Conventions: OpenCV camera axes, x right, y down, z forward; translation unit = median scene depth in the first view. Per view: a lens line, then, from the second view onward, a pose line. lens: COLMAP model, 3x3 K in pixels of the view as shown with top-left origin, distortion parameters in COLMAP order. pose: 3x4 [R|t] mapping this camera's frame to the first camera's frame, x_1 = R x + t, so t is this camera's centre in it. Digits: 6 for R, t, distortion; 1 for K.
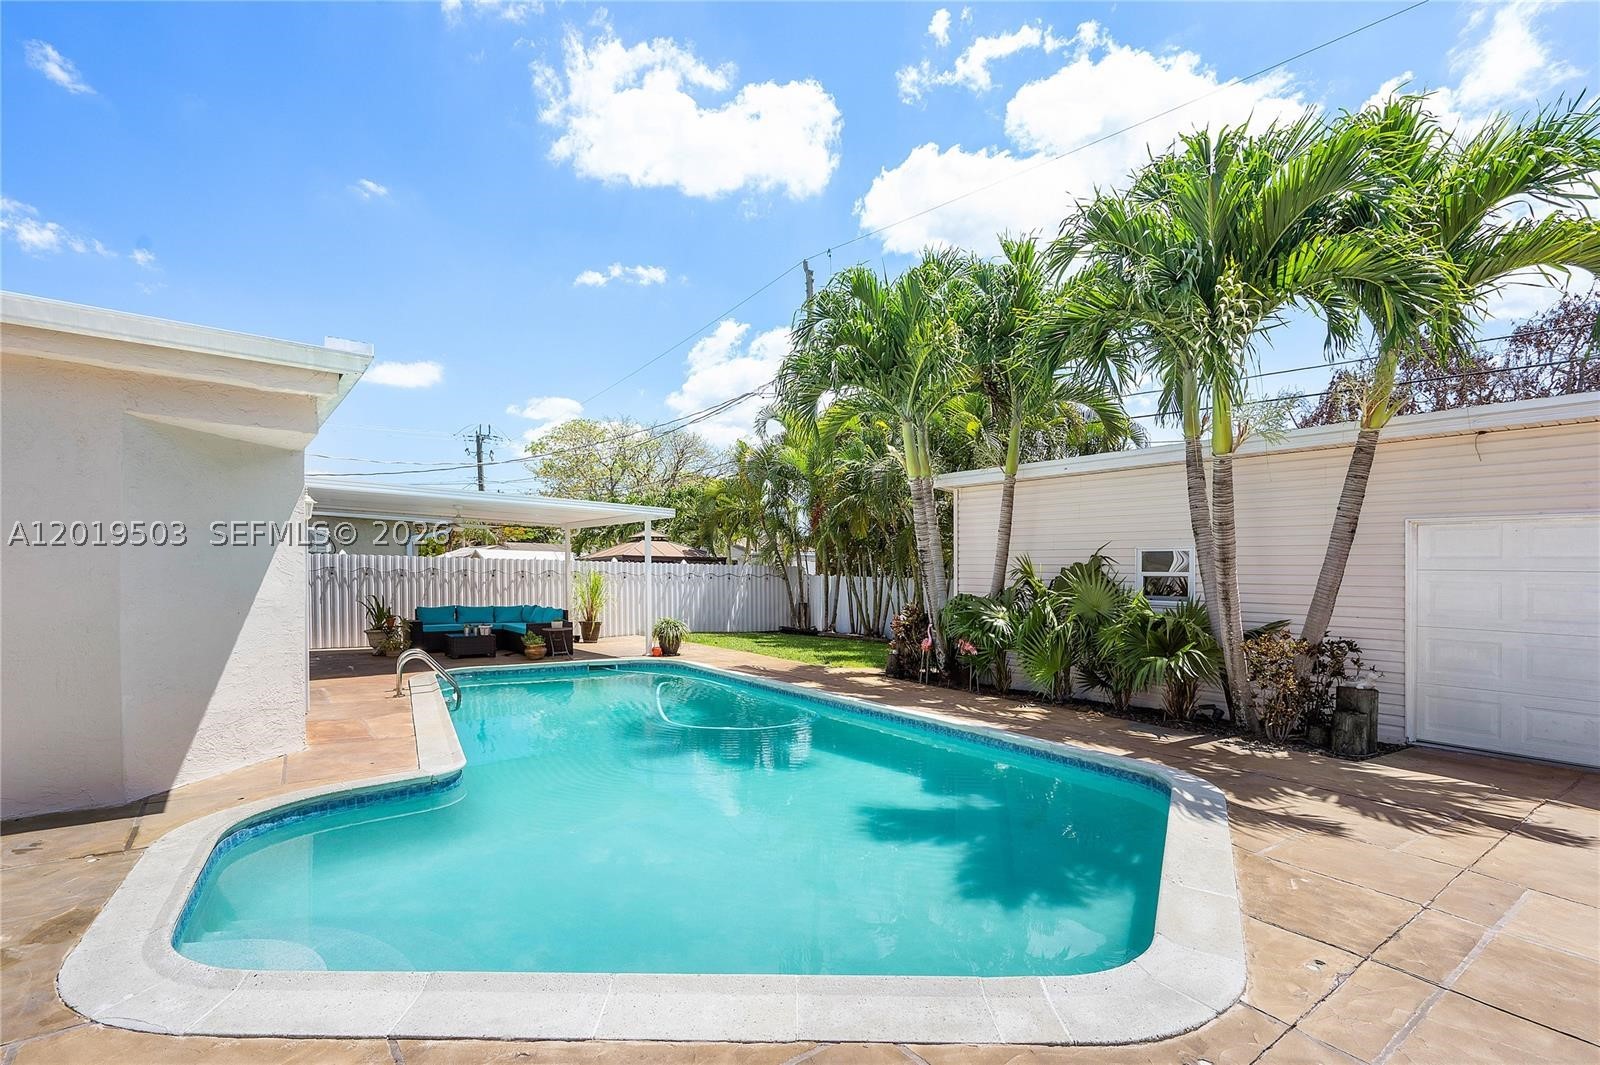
lens RADIAL K [[733.1, 0, 798.0], [0, 733.1, 513.7], [0, 0, 1]] dist [-0.003891, -0.000797]
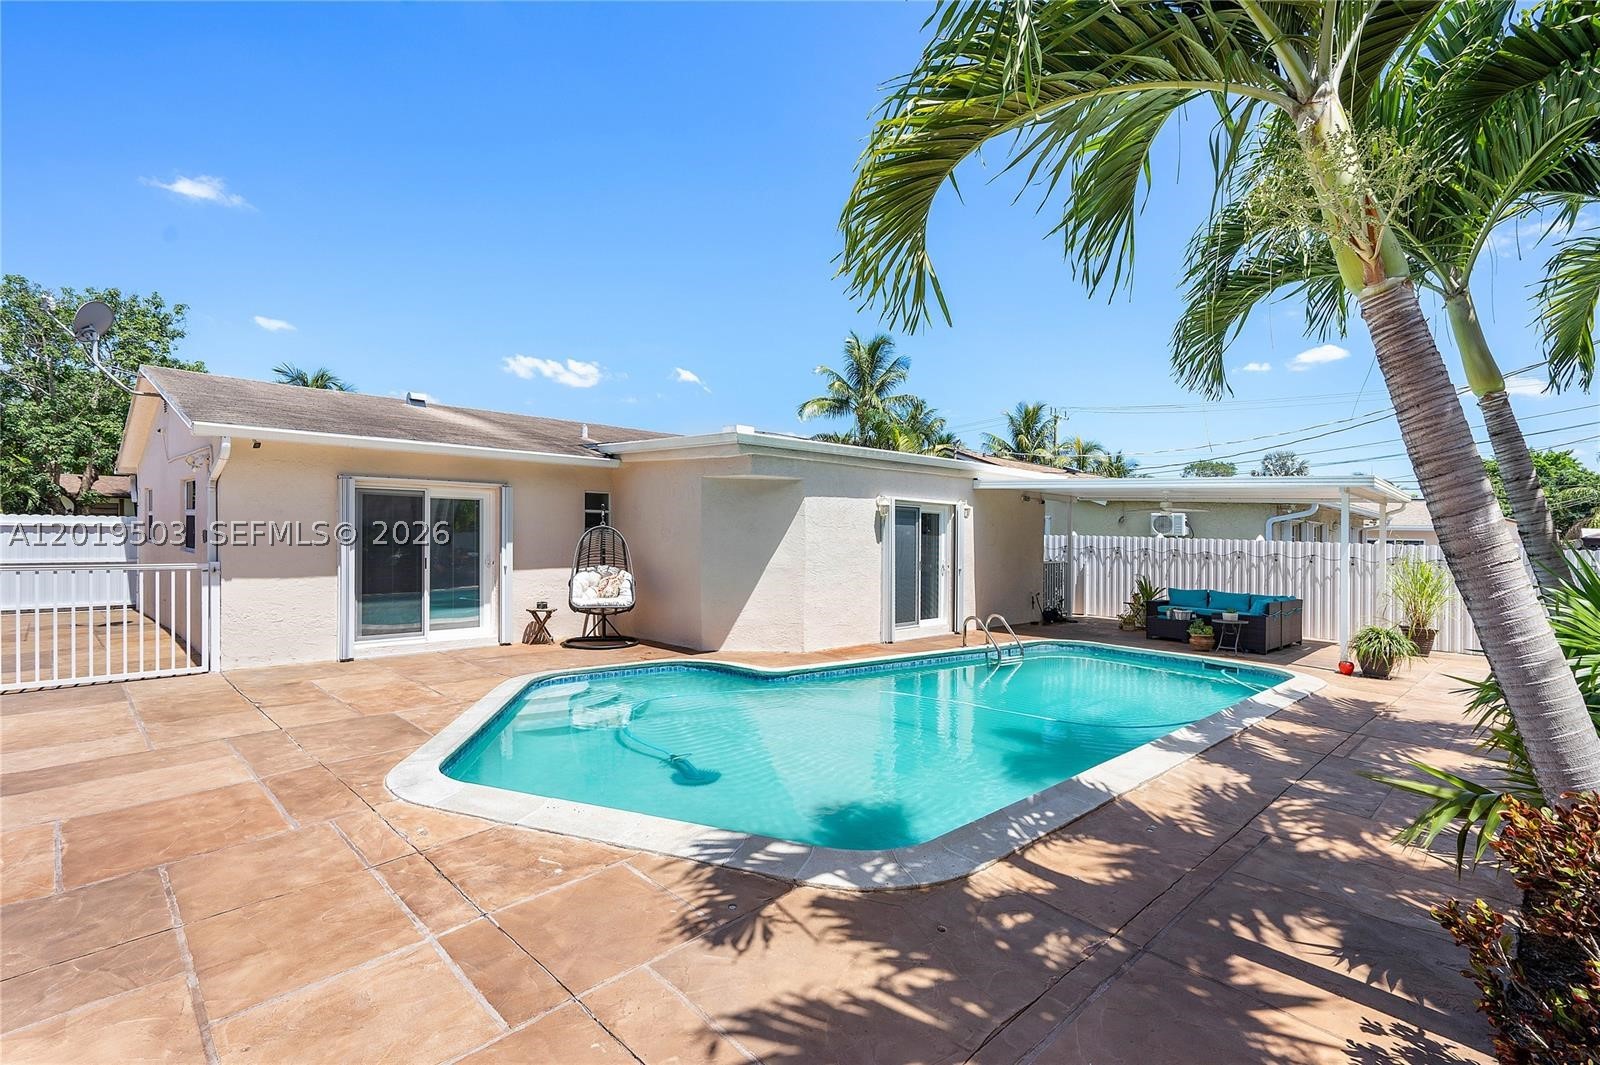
lens RADIAL K [[766.4, 0, 800.0], [0, 766.4, 532.5], [0, 0, 1]] dist [0.003044, 0.000622]
pose [[0.131713, -0.005364, -0.991273, 0.871238], [0.058721, 0.998272, 0.002401, 0.025669], [0.989547, -0.058525, 0.131801, 0.592425]]
